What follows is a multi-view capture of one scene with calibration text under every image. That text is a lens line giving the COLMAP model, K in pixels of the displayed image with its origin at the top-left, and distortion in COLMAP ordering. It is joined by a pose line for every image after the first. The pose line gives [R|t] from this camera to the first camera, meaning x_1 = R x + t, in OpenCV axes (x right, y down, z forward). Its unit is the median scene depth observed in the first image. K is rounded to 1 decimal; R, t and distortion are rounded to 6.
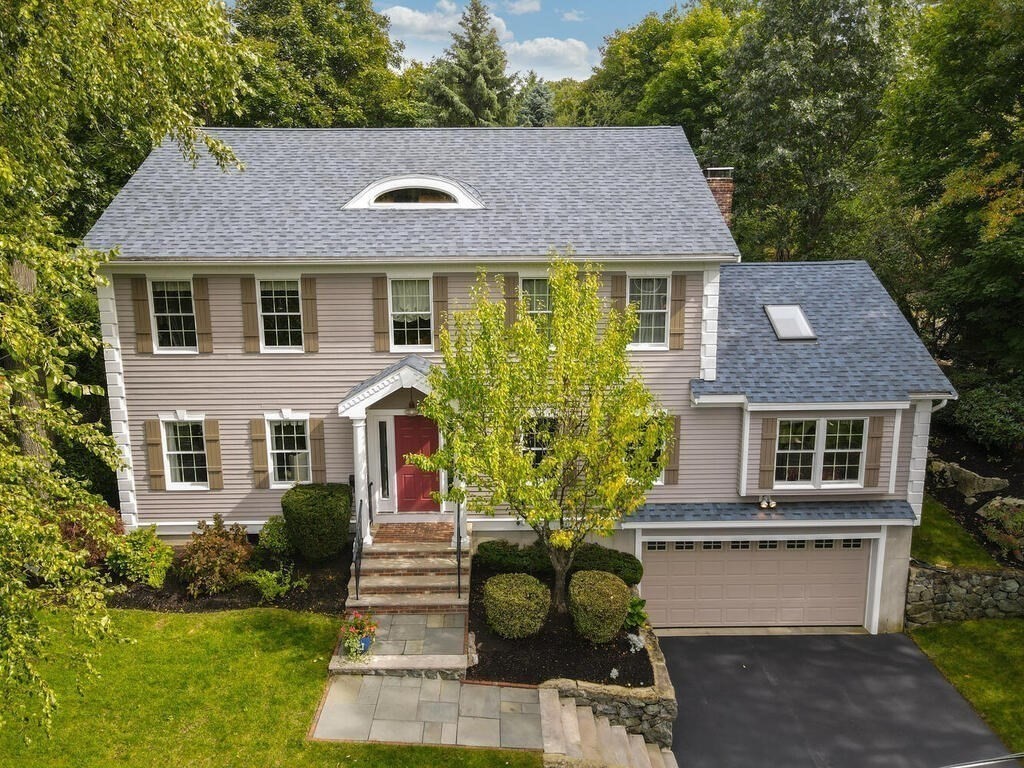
lens RADIAL K [[739.6, 0, 512.6], [0, 739.6, 383.3], [0, 0, 1]] dist [0.010254, 0.004883]
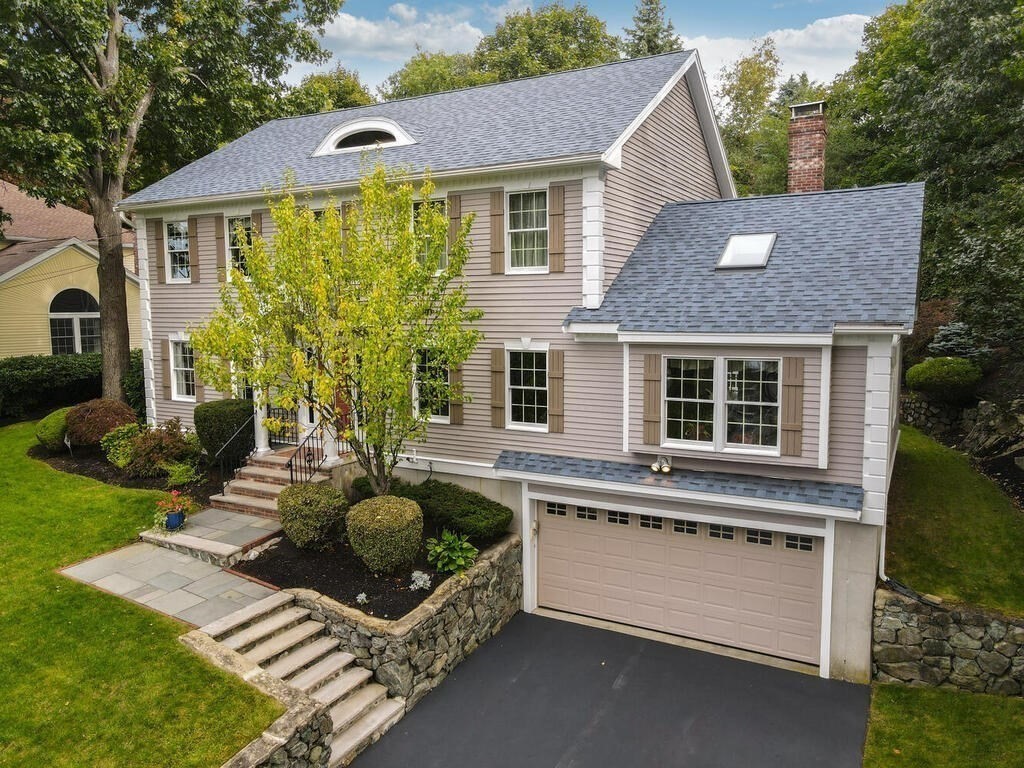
lens RADIAL K [[739.6, 0, 512.5], [0, 739.6, 383.4], [0, 0, 1]] dist [0.010254, 0.004883]
pose [[0.867930, 0.052308, -0.493924, 0.601764], [-0.093653, 0.993836, -0.059320, 0.137514], [0.487777, 0.097743, 0.867479, 0.228959]]
